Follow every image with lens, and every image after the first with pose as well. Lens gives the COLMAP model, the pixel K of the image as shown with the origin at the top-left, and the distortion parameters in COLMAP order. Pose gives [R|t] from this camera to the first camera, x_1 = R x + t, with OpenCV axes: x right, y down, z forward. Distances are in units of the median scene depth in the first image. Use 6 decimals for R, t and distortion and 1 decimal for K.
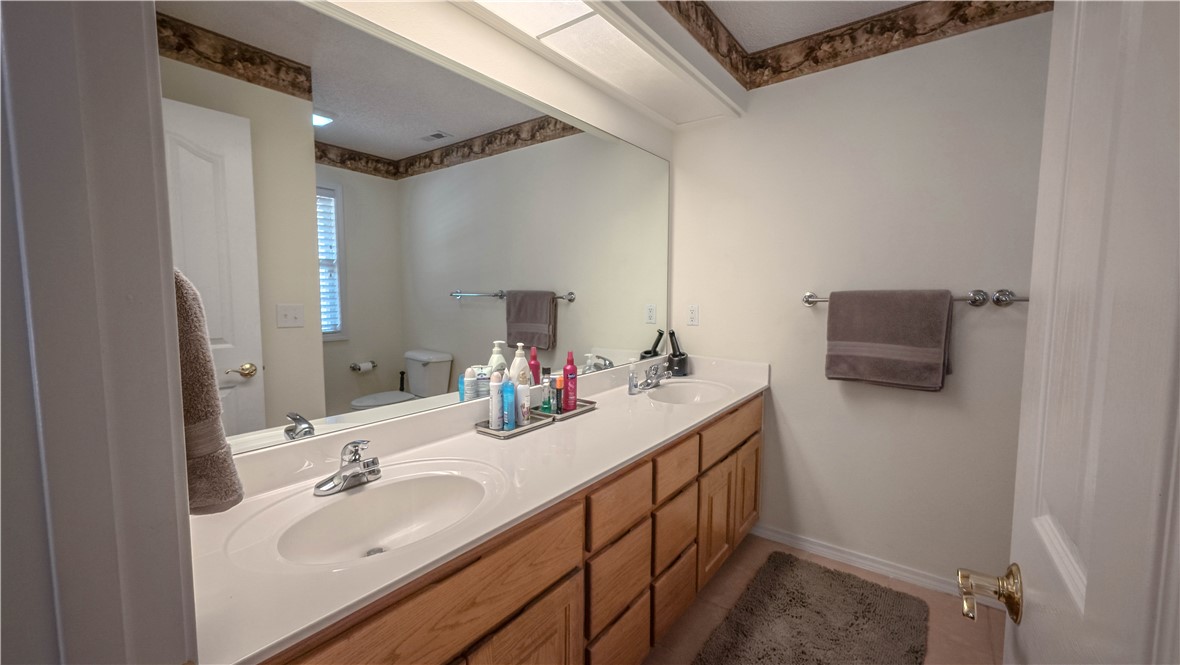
lens RADIAL K [[467.7, 0, 590.0], [0, 467.7, 332.5], [0, 0, 1]] dist [0.004067, 0.000218]
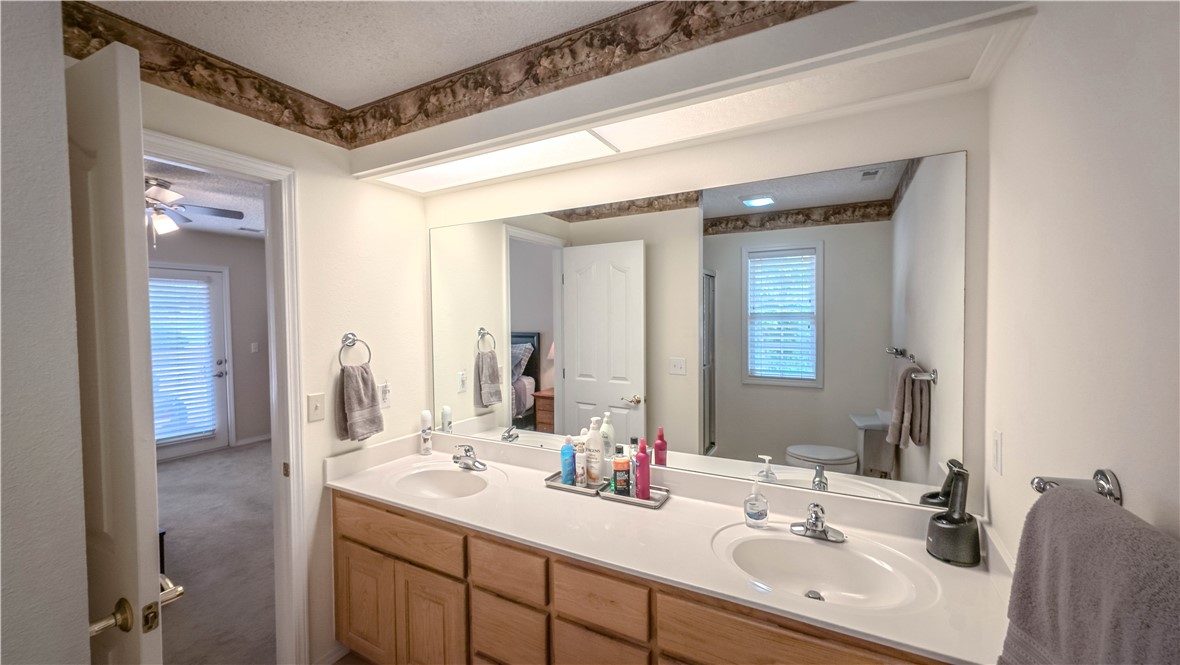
lens RADIAL K [[467.7, 0, 590.0], [0, 467.7, 332.5], [0, 0, 1]] dist [0.004067, 0.000218]
pose [[0.142310, 0.032434, -0.989291, 0.950091], [-0.080923, 0.996498, 0.021029, -0.201570], [0.986509, 0.077064, 0.144436, 0.770010]]
